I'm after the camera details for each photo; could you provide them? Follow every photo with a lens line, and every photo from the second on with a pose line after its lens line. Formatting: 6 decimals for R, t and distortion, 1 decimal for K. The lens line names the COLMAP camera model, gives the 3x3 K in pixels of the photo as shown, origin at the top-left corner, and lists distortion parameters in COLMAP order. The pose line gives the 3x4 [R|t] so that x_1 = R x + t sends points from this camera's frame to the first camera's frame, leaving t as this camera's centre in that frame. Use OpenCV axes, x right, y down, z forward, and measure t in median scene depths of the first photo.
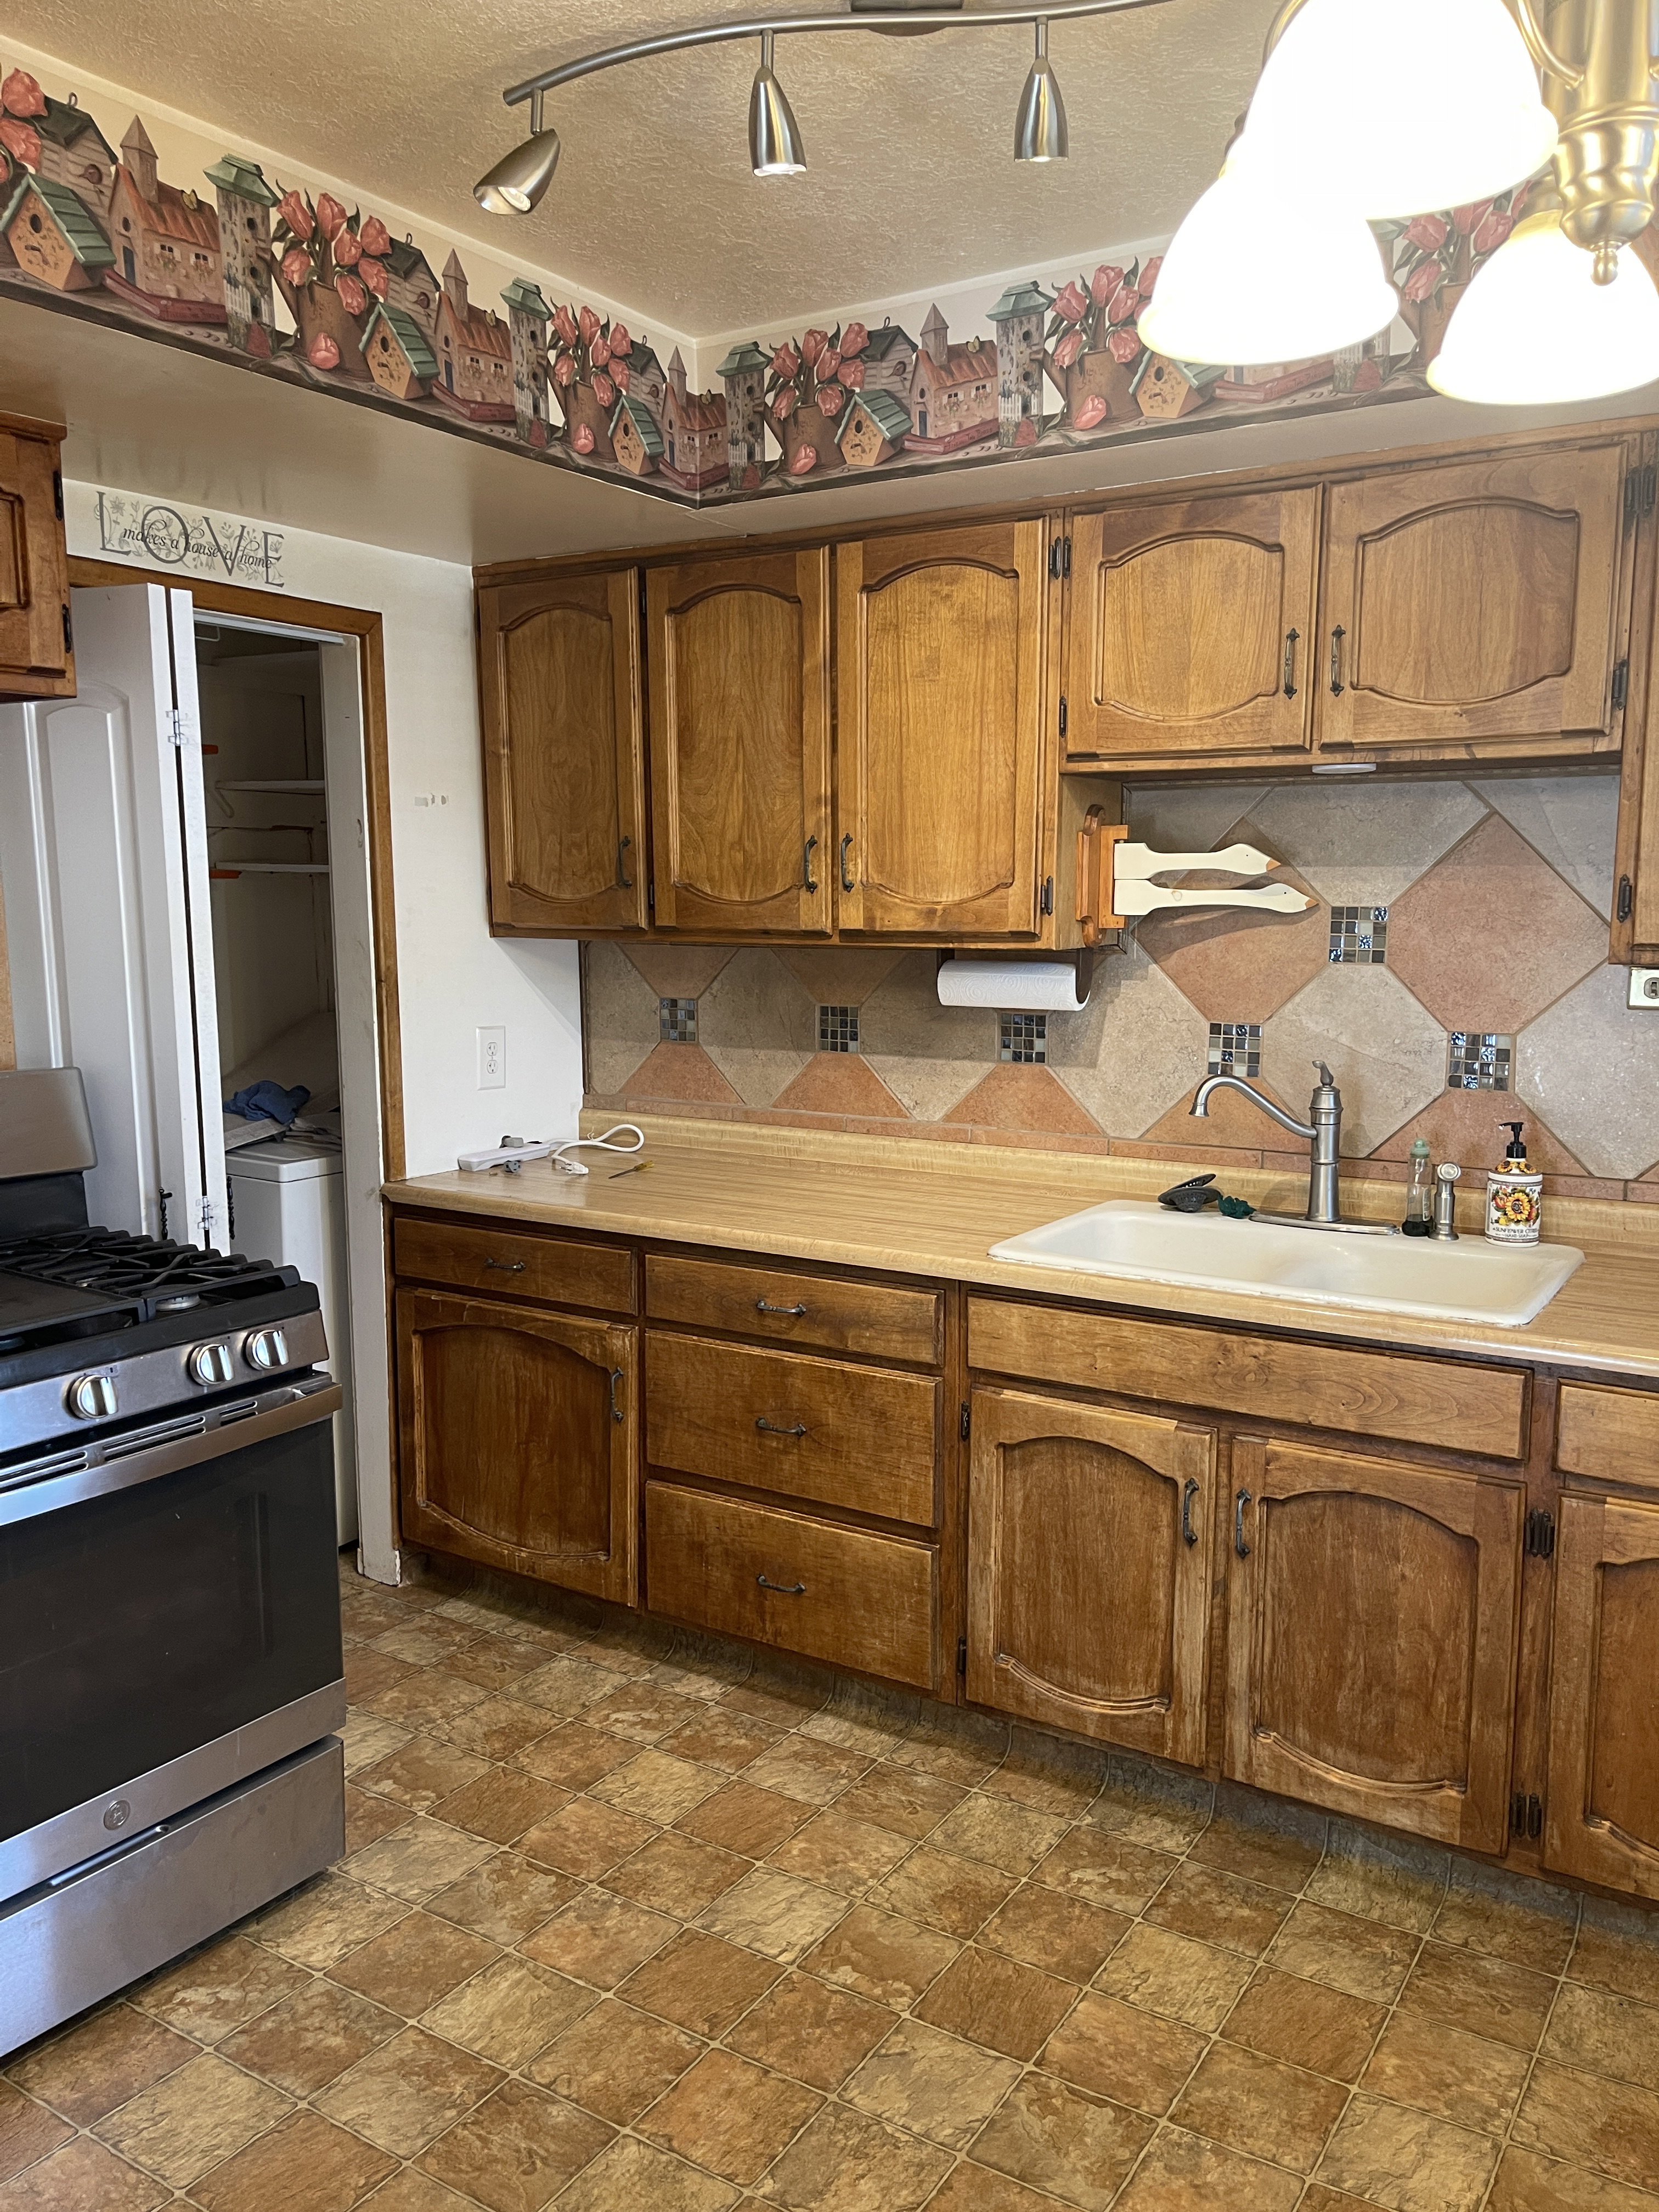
lens RADIAL K [[1633.0, 0, 829.5], [0, 1633.0, 1106.0], [0, 0, 1]] dist [0.023387, -0.002580]
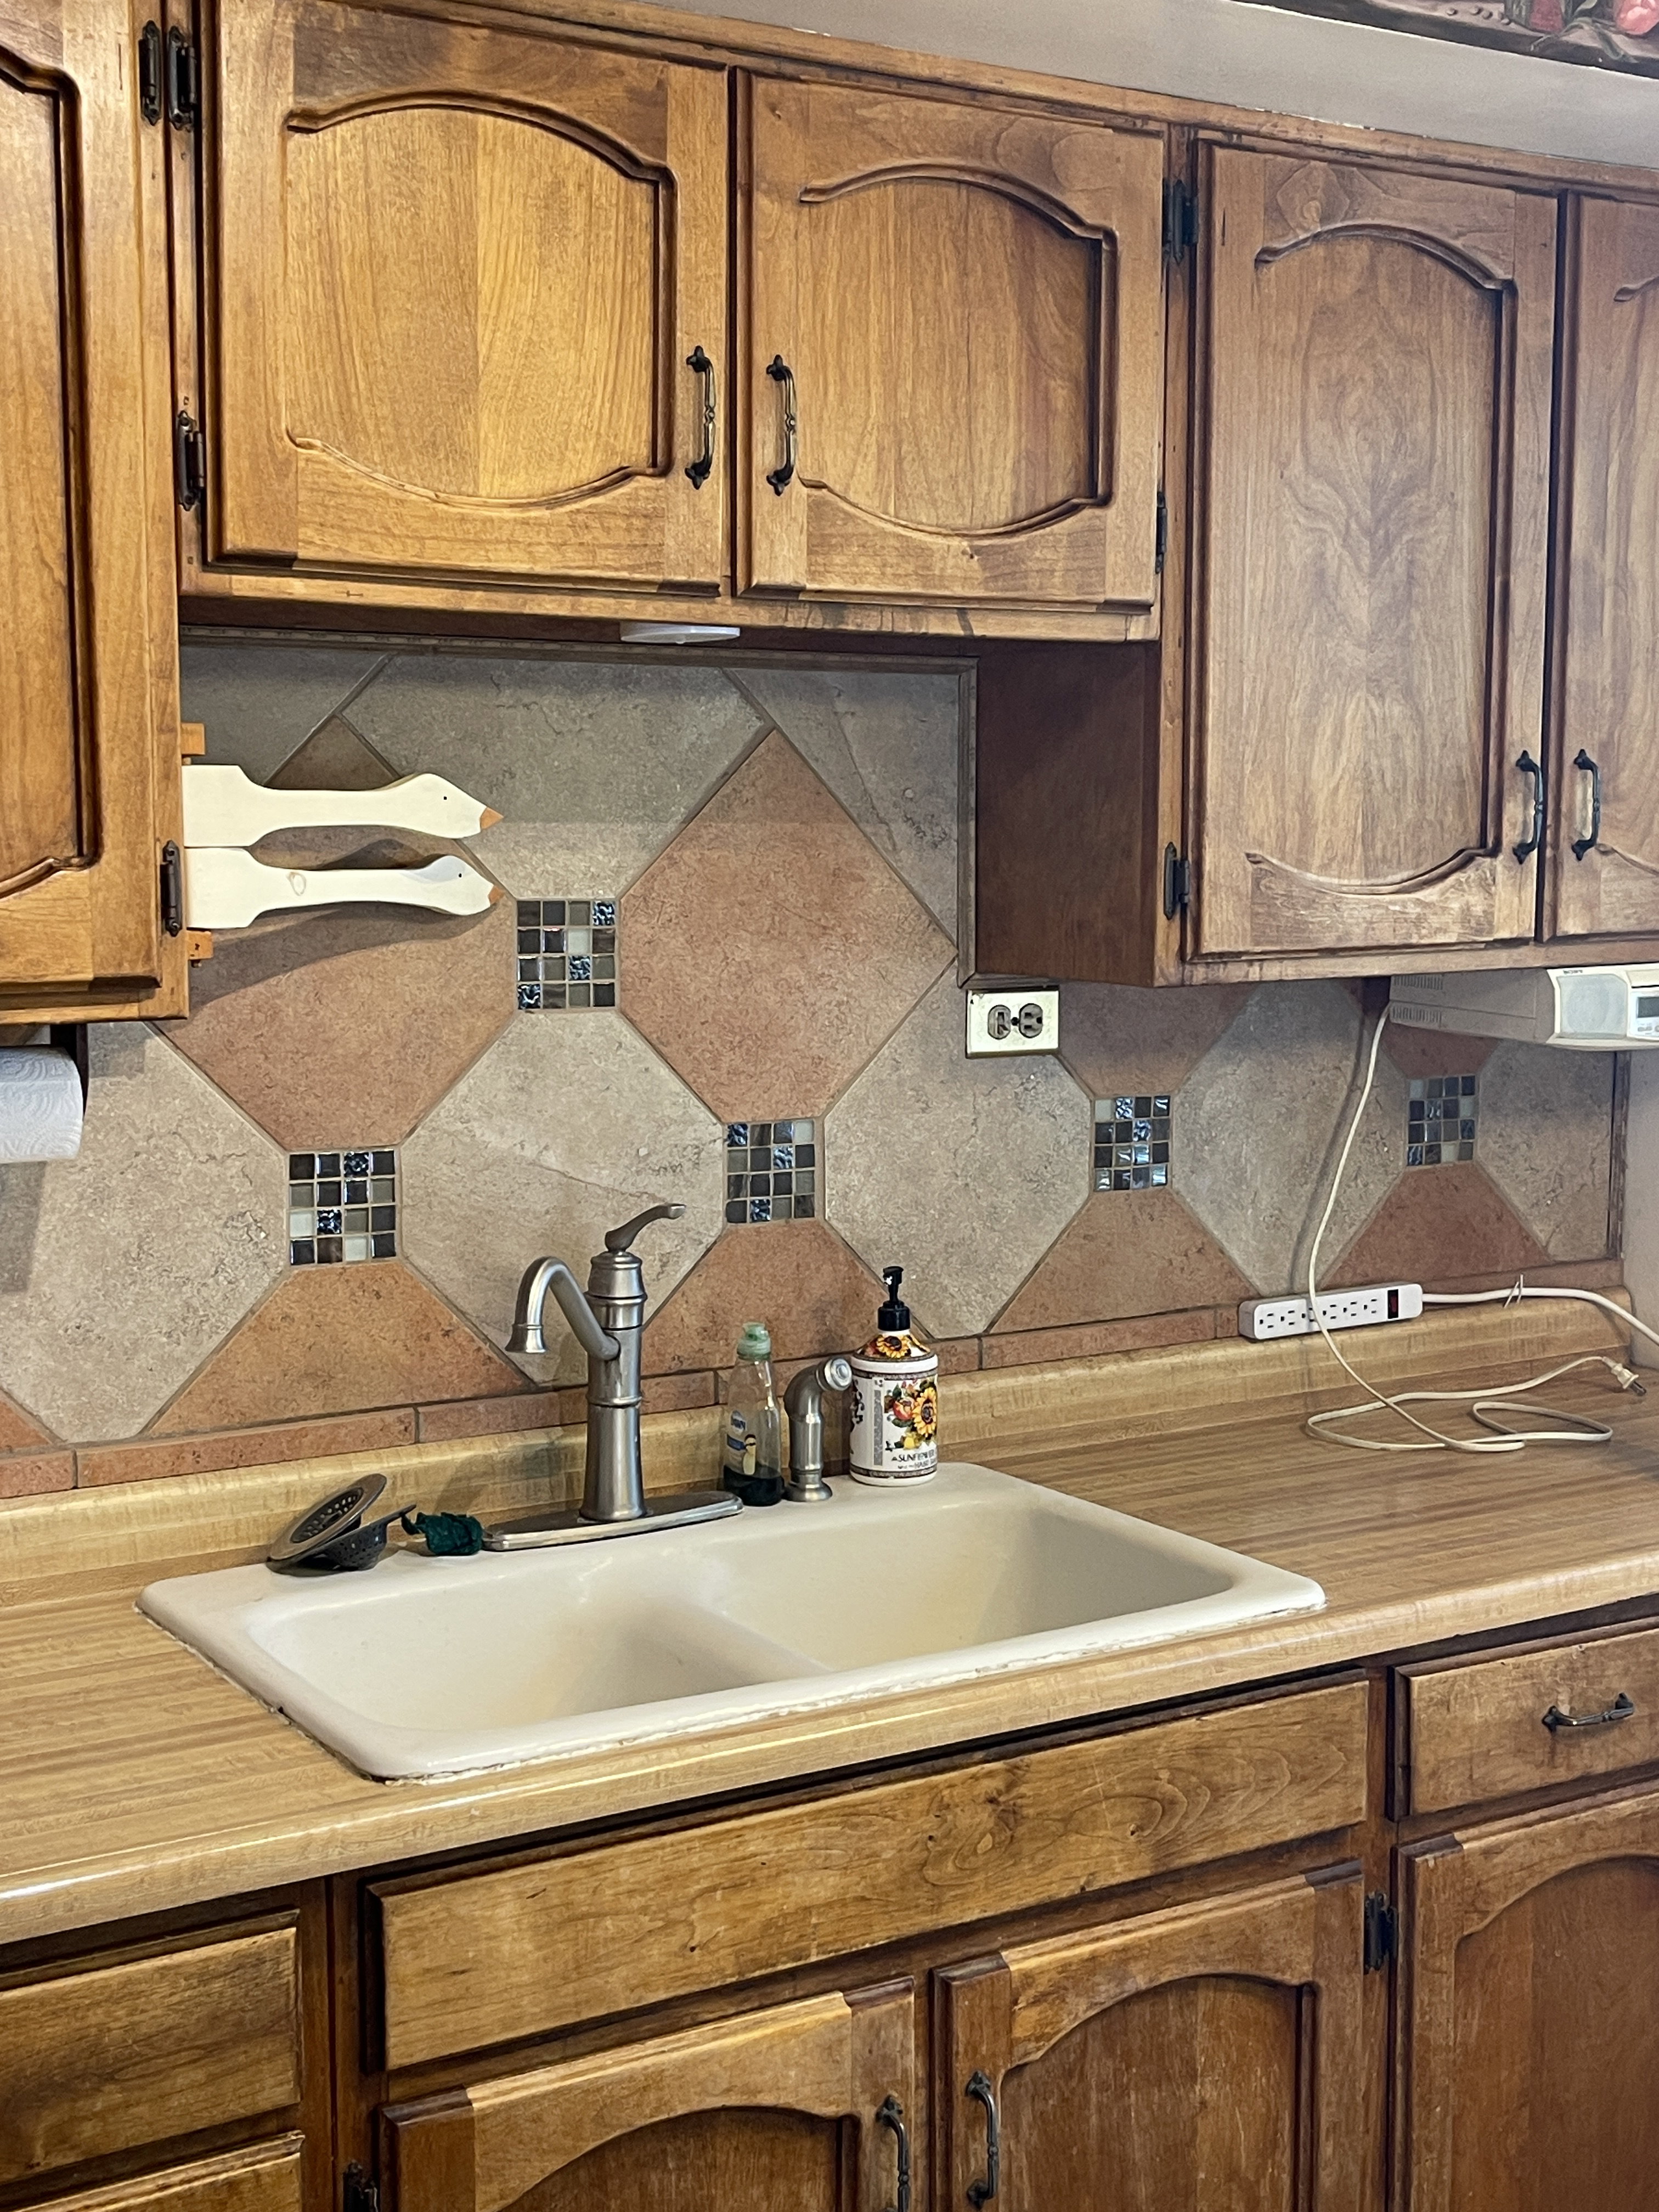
lens RADIAL K [[2763.6, 0, 829.2], [0, 2763.6, 1124.3], [0, 0, 1]] dist [0.117002, -0.351782]
pose [[0.445774, -0.096056, 0.889977, -0.448573], [0.120455, 0.991620, 0.046693, -0.087840], [-0.887004, 0.086388, 0.453609, 0.572902]]
